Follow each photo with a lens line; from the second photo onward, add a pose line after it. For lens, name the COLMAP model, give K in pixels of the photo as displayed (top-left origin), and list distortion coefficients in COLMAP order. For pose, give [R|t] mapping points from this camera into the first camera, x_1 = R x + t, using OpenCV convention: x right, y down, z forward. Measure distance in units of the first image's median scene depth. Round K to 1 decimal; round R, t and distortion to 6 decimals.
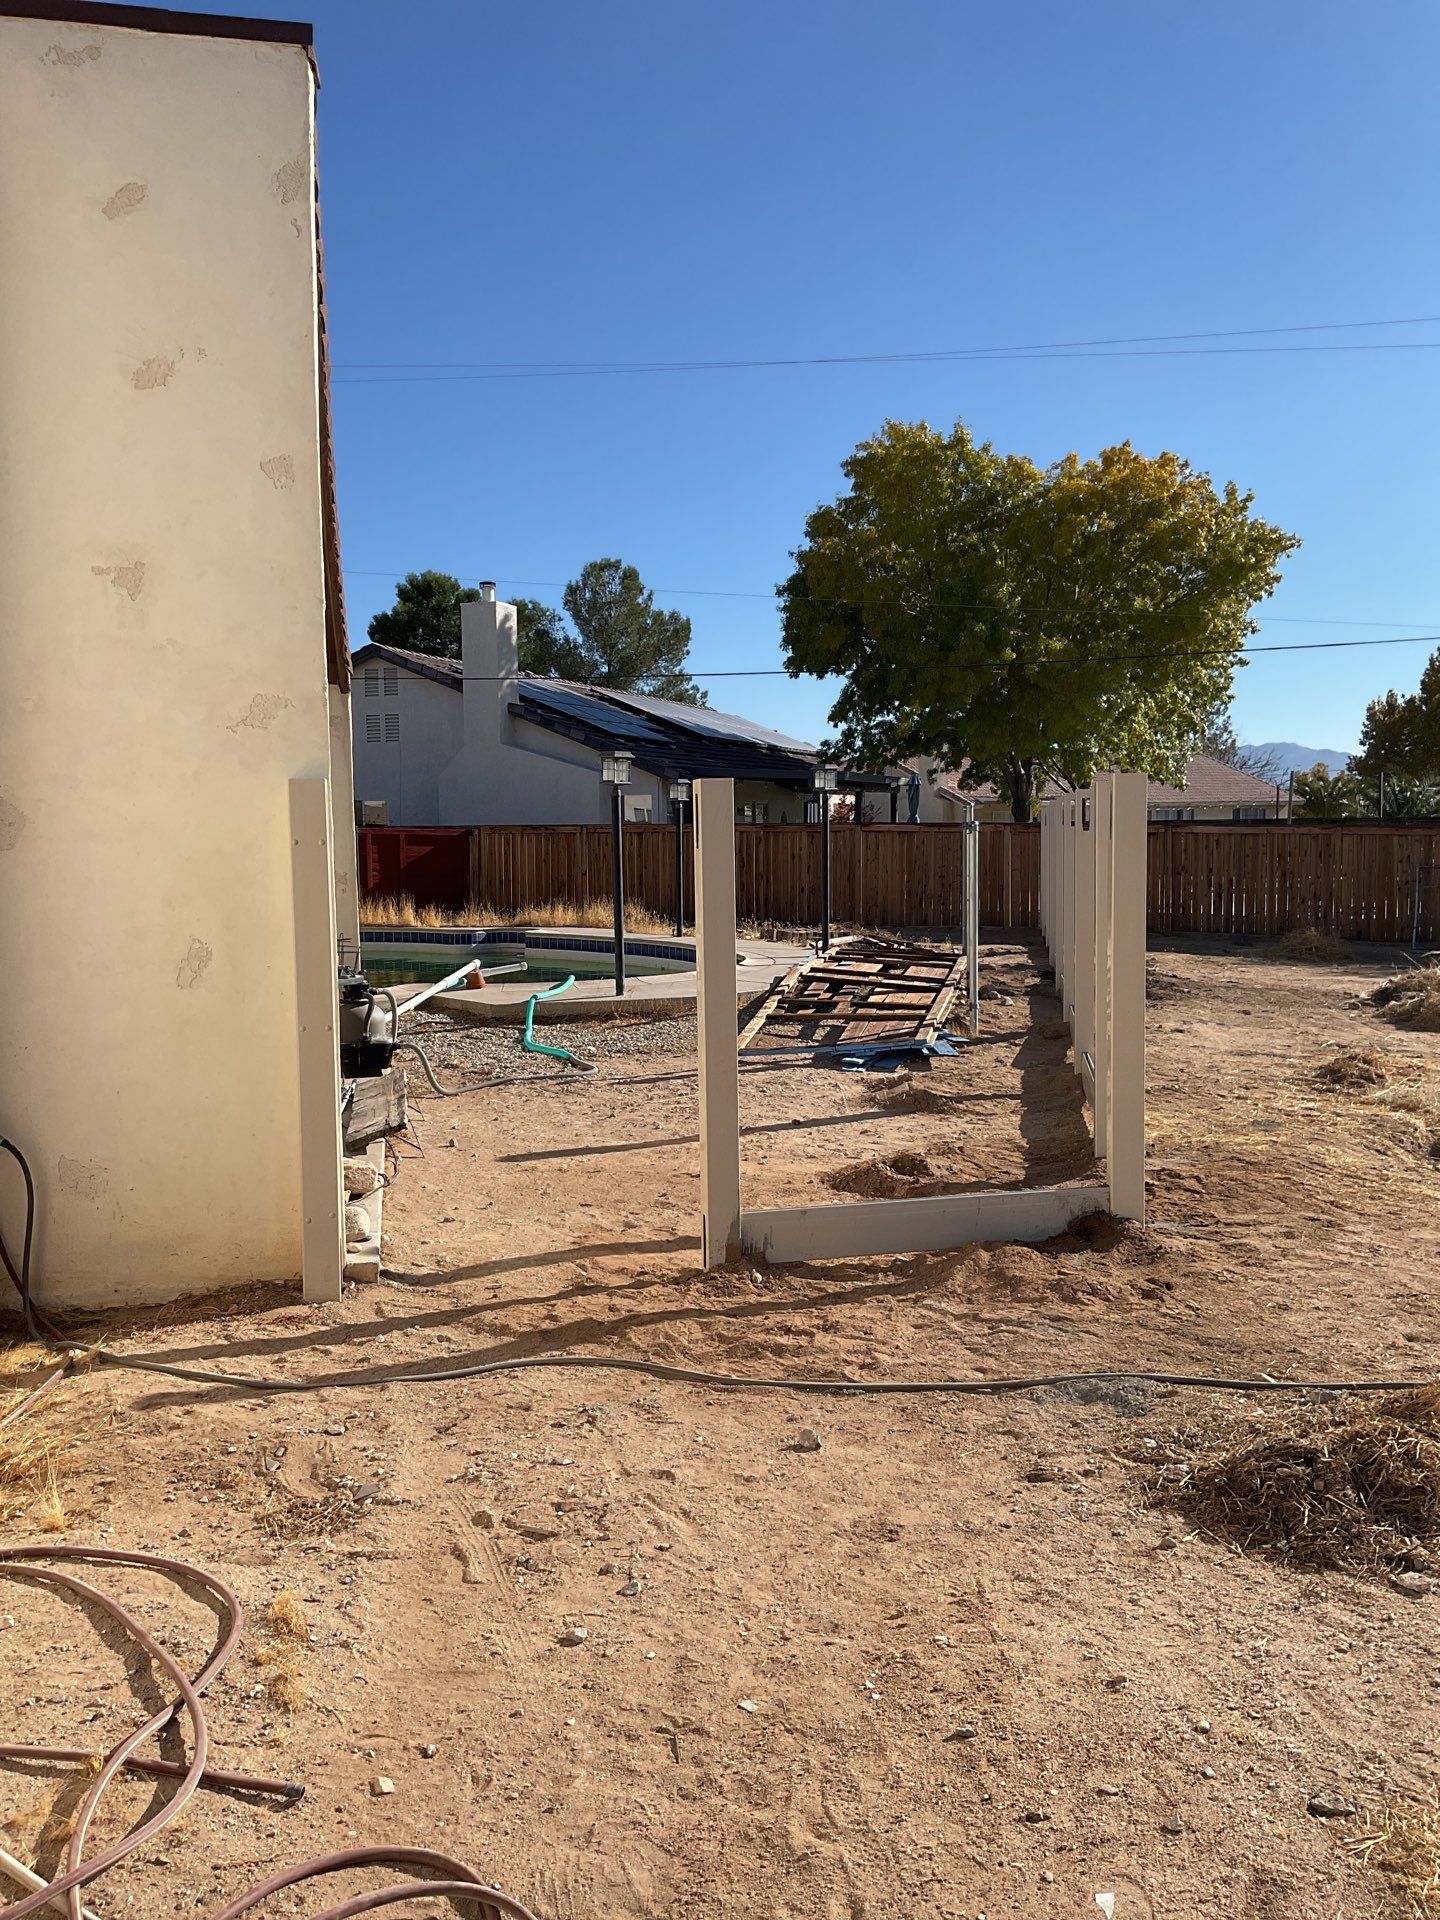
lens RADIAL K [[1565.4, 0, 678.6], [0, 1565.4, 960.1], [0, 0, 1]] dist [0.083076, -0.000345]
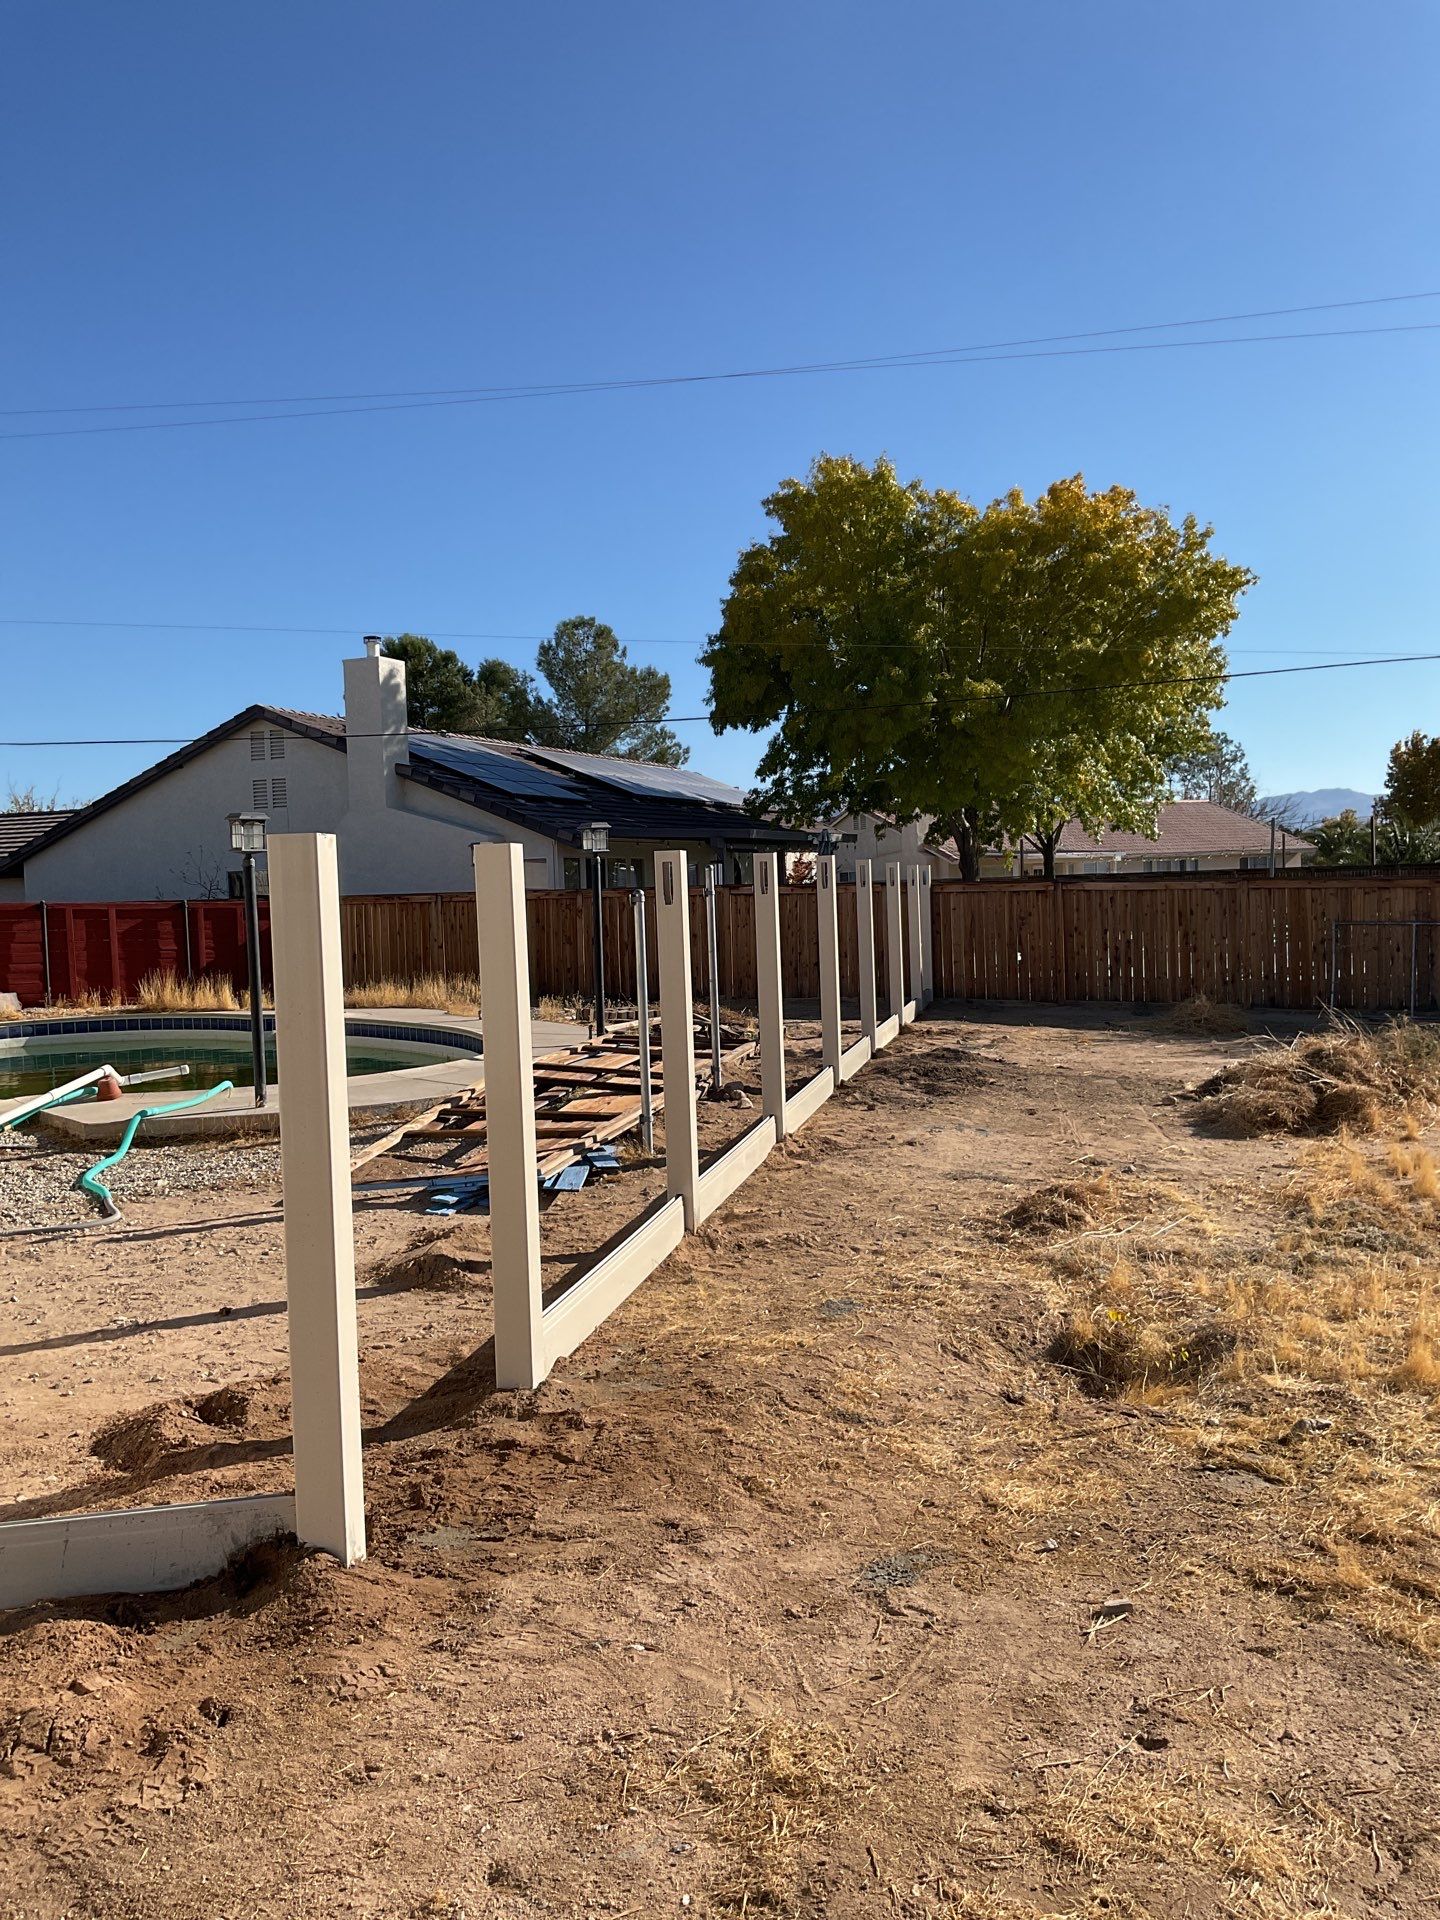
lens RADIAL K [[1524.8, 0, 720.0], [0, 1524.8, 960.0], [0, 0, 1]] dist [0.102222, -0.248173]
pose [[0.999099, -0.019950, -0.037455, 0.108433], [0.018607, 0.999183, -0.035882, -0.009730], [0.038140, 0.035153, 0.998654, 0.091953]]
